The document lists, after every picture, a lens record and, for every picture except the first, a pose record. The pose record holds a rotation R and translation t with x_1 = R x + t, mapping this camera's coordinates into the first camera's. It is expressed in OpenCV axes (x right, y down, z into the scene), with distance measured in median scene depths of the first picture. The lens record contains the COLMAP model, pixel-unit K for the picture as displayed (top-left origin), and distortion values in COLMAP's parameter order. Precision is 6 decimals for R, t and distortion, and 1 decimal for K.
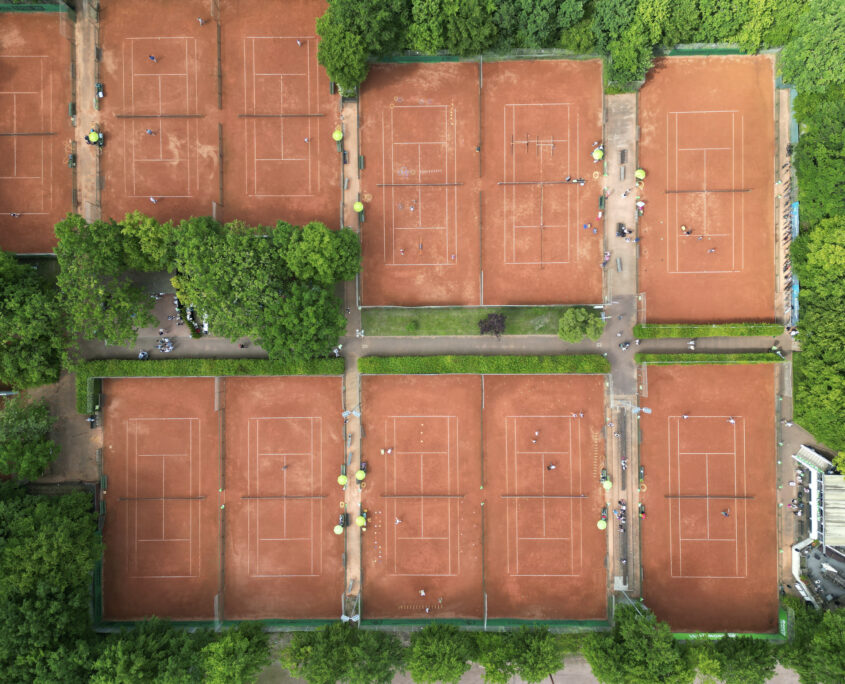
lens RADIAL K [[642.6, 0, 421.7], [0, 642.6, 342.8], [0, 0, 1]] dist [0.049665, -0.047357]
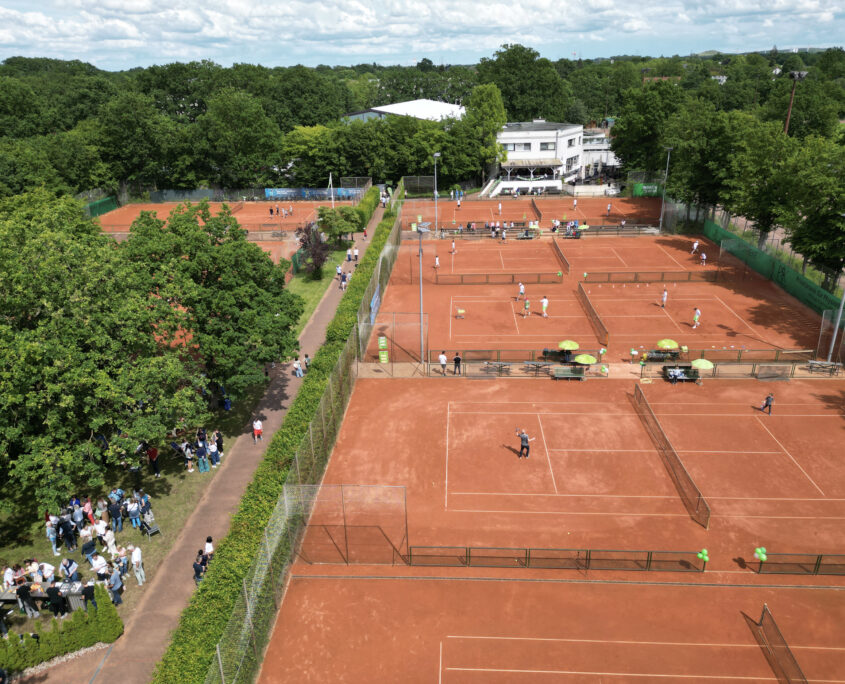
lens RADIAL K [[642.6, 0, 427.2], [0, 642.6, 343.9], [0, 0, 1]] dist [0.049665, -0.047357]
pose [[0.053584, -0.373704, 0.925999, -0.531905], [0.998450, 0.006100, -0.055315, 0.124863], [0.015023, 0.927528, 0.373452, 0.805014]]
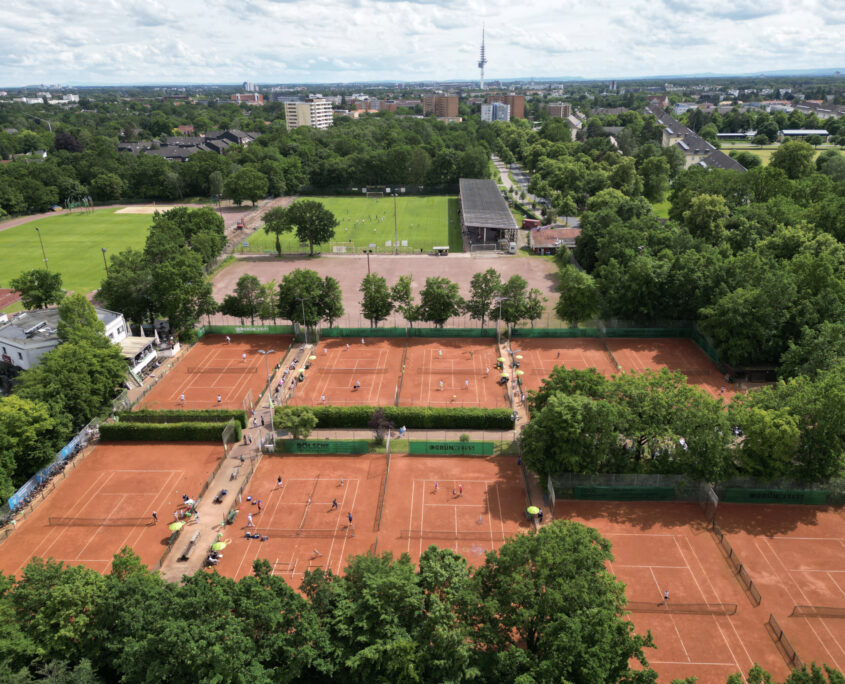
lens RADIAL K [[642.6, 0, 419.2], [0, 642.6, 341.0], [0, 0, 1]] dist [0.049665, -0.047357]
pose [[-0.998832, 0.014284, 0.046166, 0.002119], [0.038147, -0.353450, 0.934675, -0.874971], [0.029668, 0.935344, 0.352492, 0.507535]]
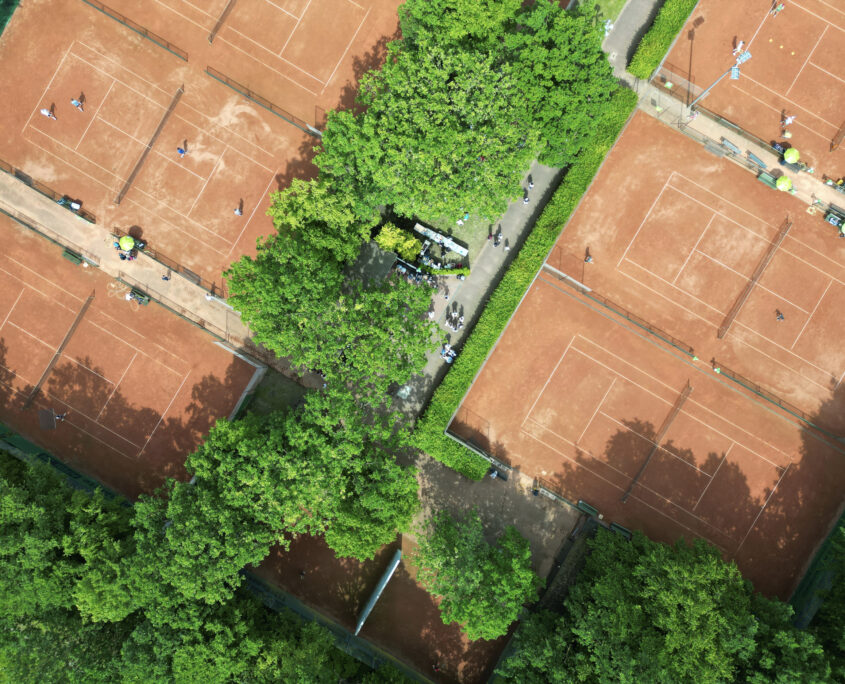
lens RADIAL K [[642.6, 0, 424.3], [0, 642.6, 339.5], [0, 0, 1]] dist [0.049665, -0.047357]
pose [[0.514393, -0.857553, -0.001580, -0.426881], [0.857407, 0.514338, -0.017620, 0.000500], [0.015923, 0.007709, 0.999843, 0.351421]]
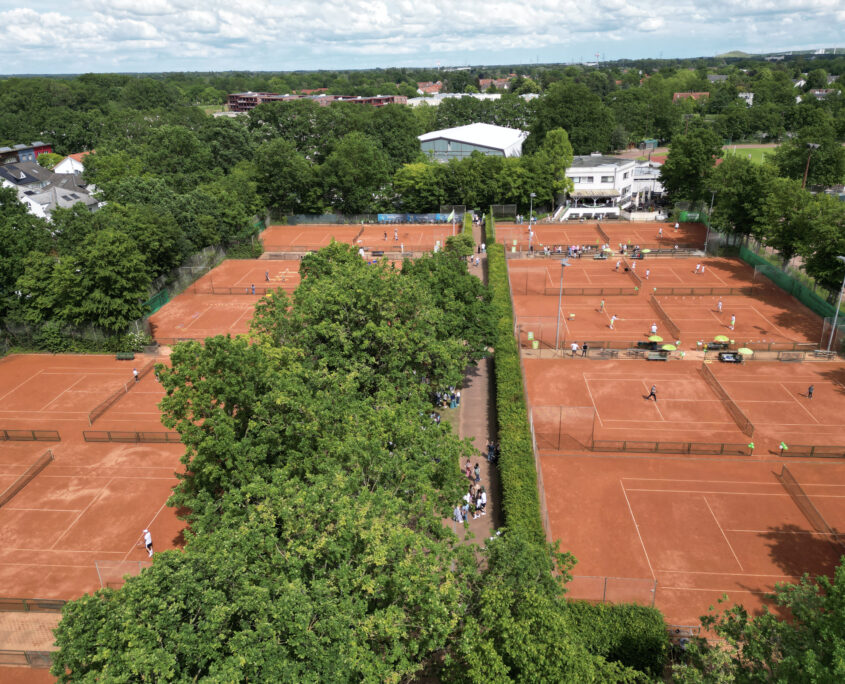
lens RADIAL K [[642.6, 0, 423.7], [0, 642.6, 344.9], [0, 0, 1]] dist [0.049665, -0.047357]
pose [[0.085445, -0.375275, 0.922967, -0.780736], [0.996202, 0.016584, -0.085482, 0.006647], [0.016773, 0.926765, 0.375267, 0.714922]]
